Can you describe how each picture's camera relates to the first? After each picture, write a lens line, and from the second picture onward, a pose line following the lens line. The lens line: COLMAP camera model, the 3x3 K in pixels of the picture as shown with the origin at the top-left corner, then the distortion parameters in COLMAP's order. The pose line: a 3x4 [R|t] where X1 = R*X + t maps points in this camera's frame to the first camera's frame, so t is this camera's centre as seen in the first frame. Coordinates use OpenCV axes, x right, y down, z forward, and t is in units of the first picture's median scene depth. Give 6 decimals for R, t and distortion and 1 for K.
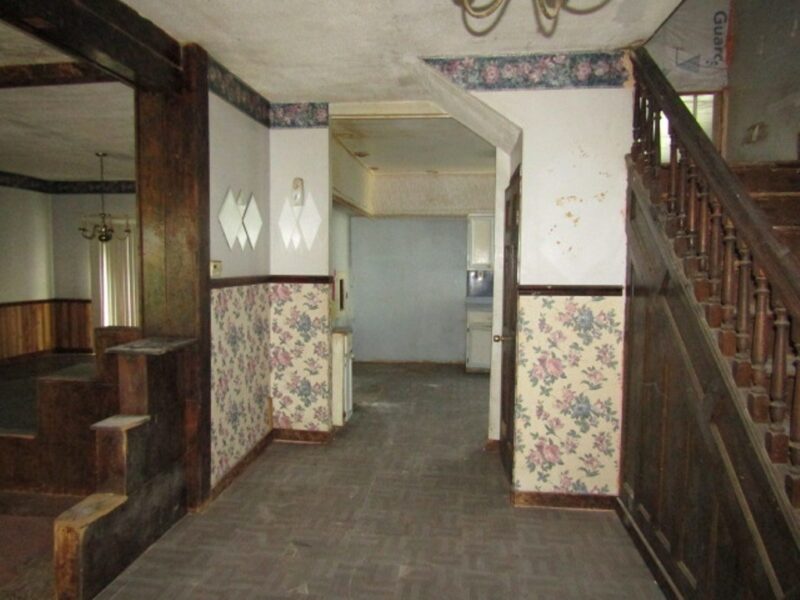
lens RADIAL K [[571.4, 0, 393.7], [0, 571.4, 297.9], [0, 0, 1]] dist [-0.027202, 0.011383]
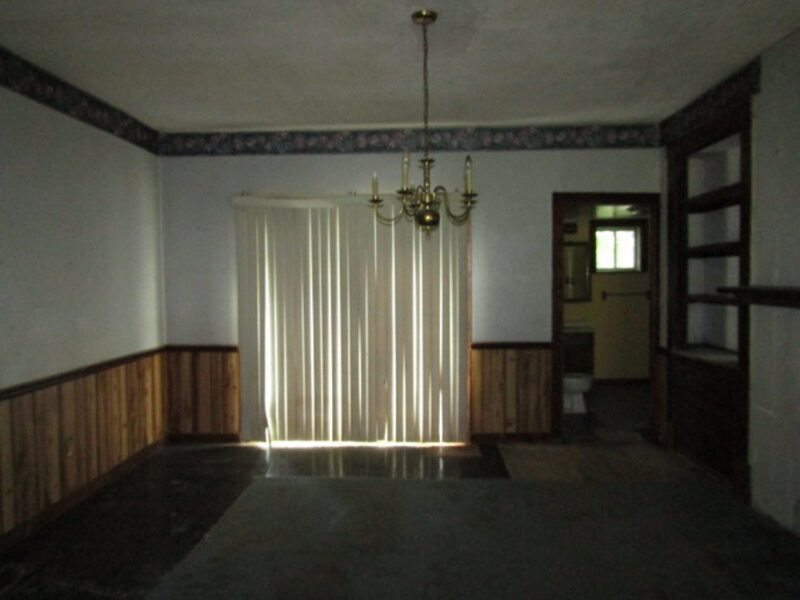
lens RADIAL K [[571.4, 0, 393.7], [0, 571.4, 297.9], [0, 0, 1]] dist [-0.027202, 0.011383]
pose [[0.997387, -0.018506, 0.069829, -0.436462], [0.020446, 0.999422, -0.027174, -0.026566], [-0.069285, 0.028531, 0.997189, 0.451799]]
